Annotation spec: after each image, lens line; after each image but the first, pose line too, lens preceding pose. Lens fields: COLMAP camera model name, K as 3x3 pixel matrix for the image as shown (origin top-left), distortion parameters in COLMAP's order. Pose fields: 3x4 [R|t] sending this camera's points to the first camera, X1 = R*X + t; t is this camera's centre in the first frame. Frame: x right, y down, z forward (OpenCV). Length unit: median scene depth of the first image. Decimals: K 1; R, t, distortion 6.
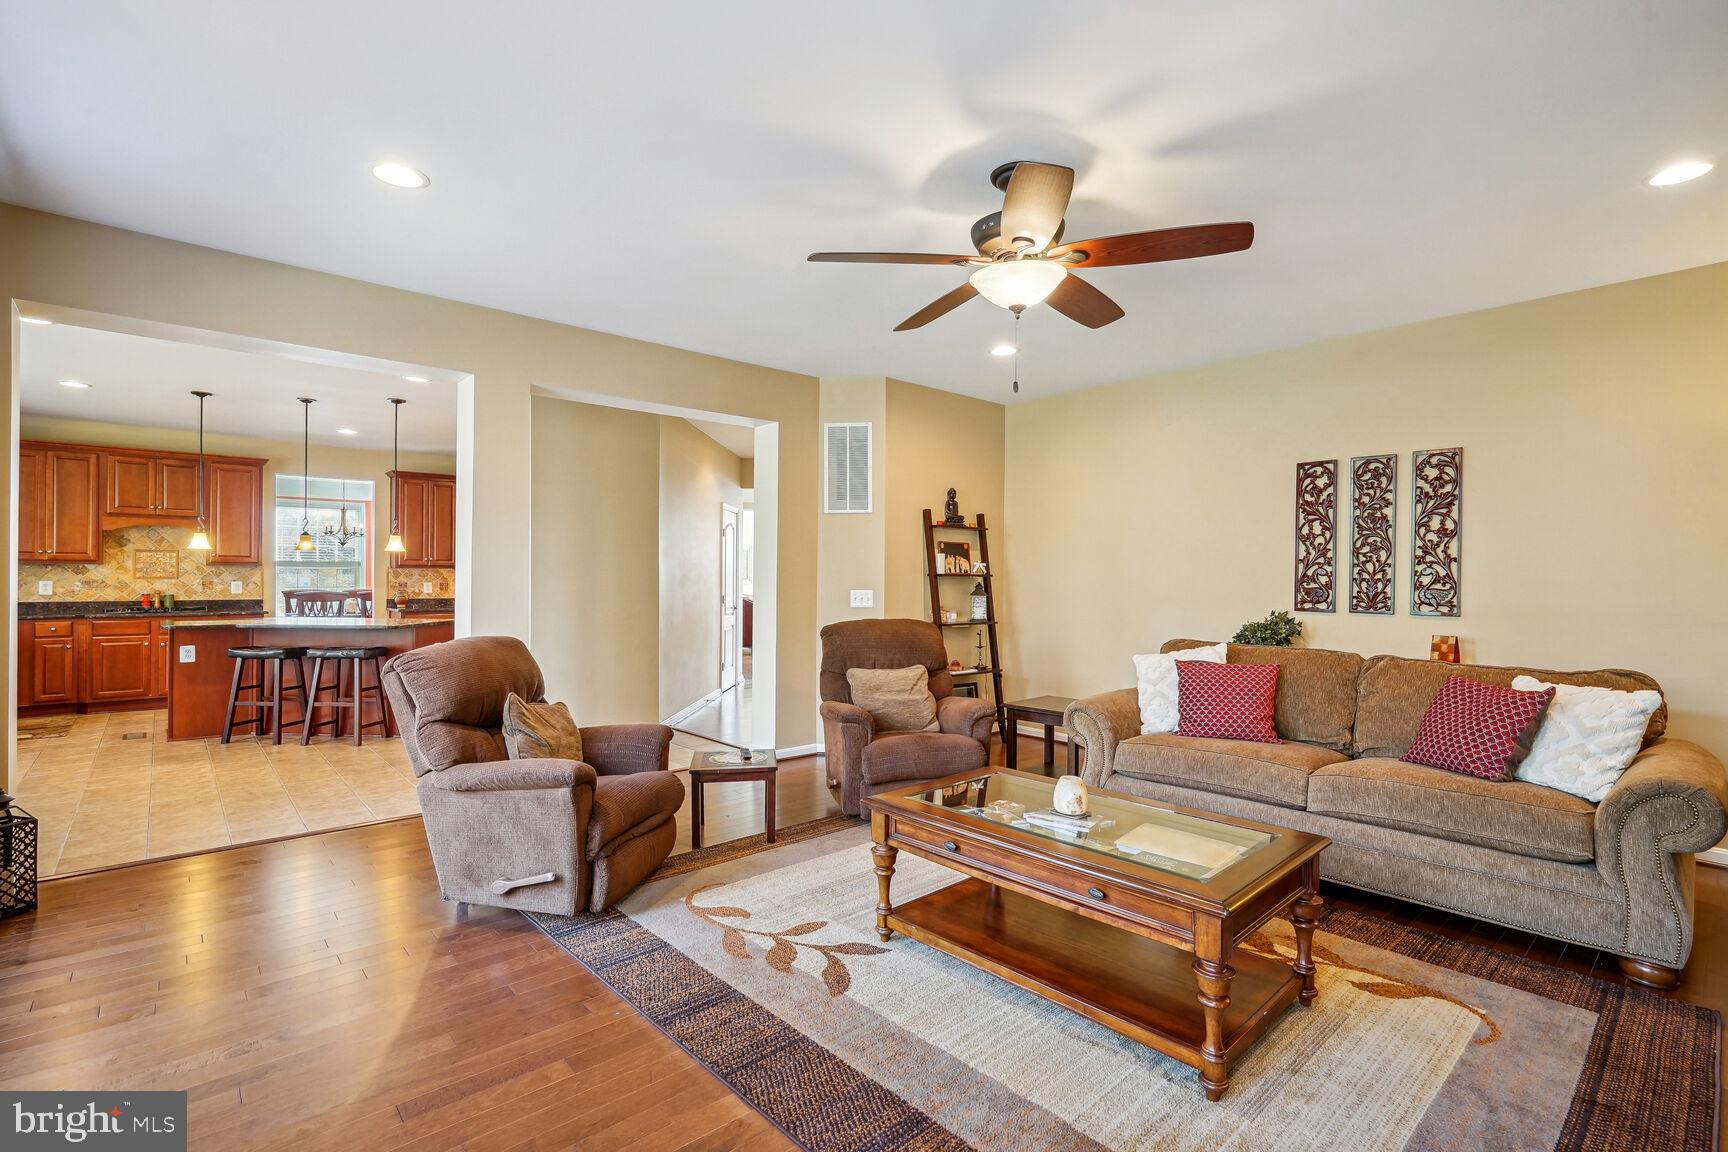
lens RADIAL K [[789.2, 0, 853.9], [0, 789.2, 577.1], [0, 0, 1]] dist [-0.002575, -0.000799]
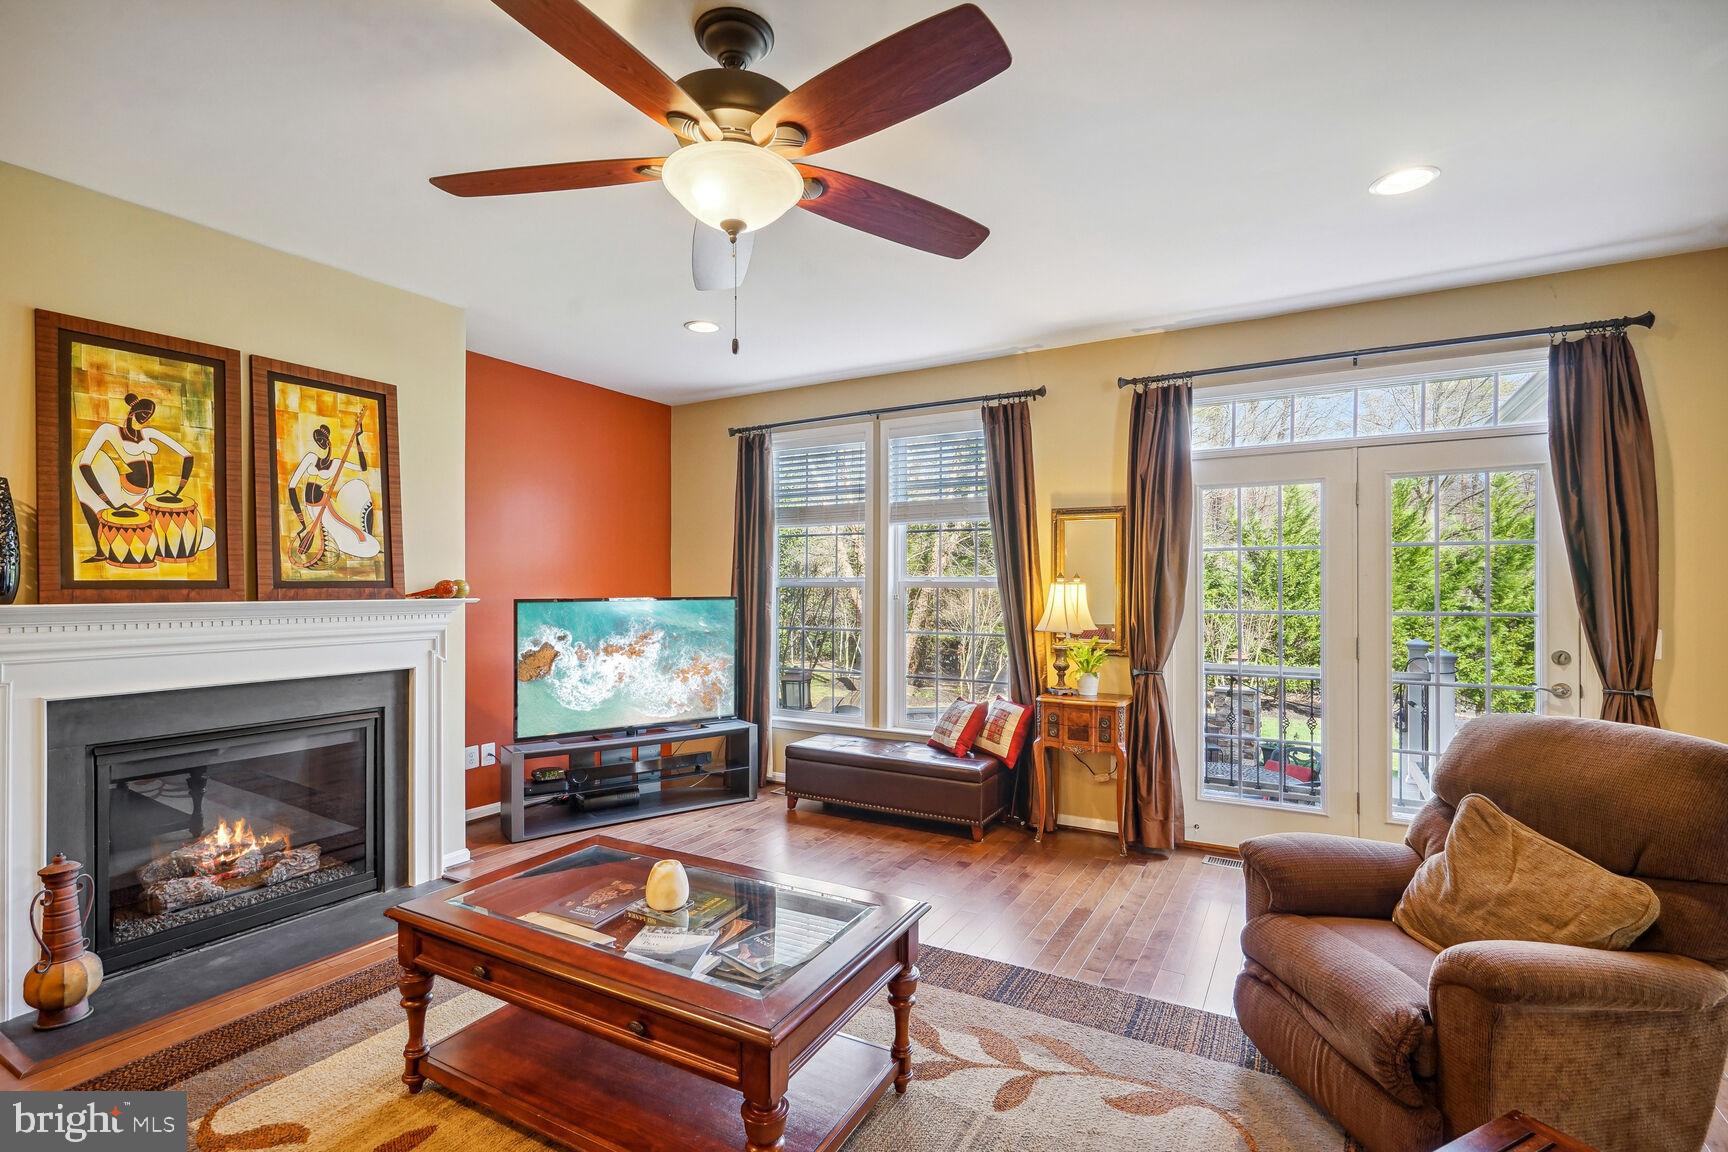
lens RADIAL K [[803.2, 0, 872.3], [0, 803.2, 581.5], [0, 0, 1]] dist [-0.001059, -0.000453]
pose [[-0.940382, -0.007710, -0.340033, 0.198337], [-0.006509, 0.999968, -0.004672, -0.018937], [0.340058, -0.002181, -0.940402, 1.023856]]
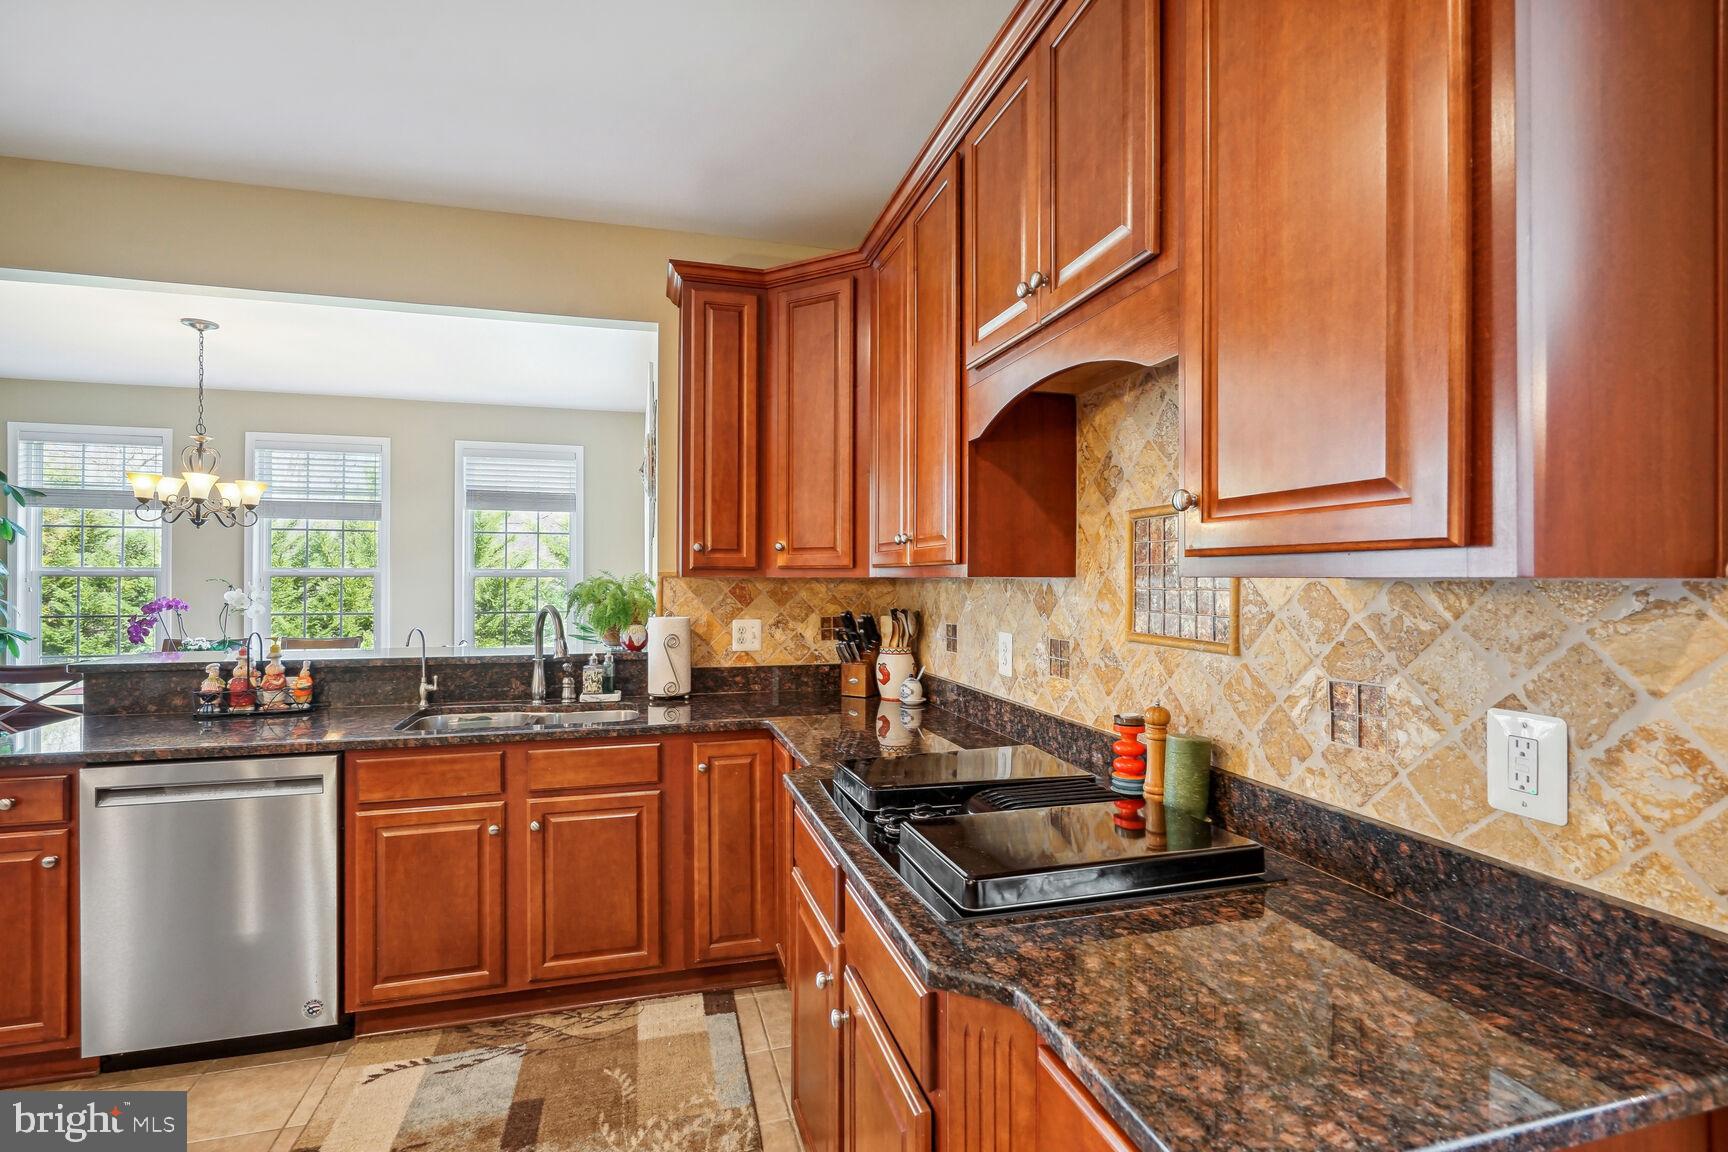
lens RADIAL K [[793.9, 0, 853.3], [0, 793.9, 576.9], [0, 0, 1]] dist [0.000082, -0.000602]
pose [[-0.433742, -0.008895, -0.900993, -1.118976], [-0.006072, 0.999957, -0.006949, -0.023245], [0.901016, 0.002457, -0.433778, 1.693681]]
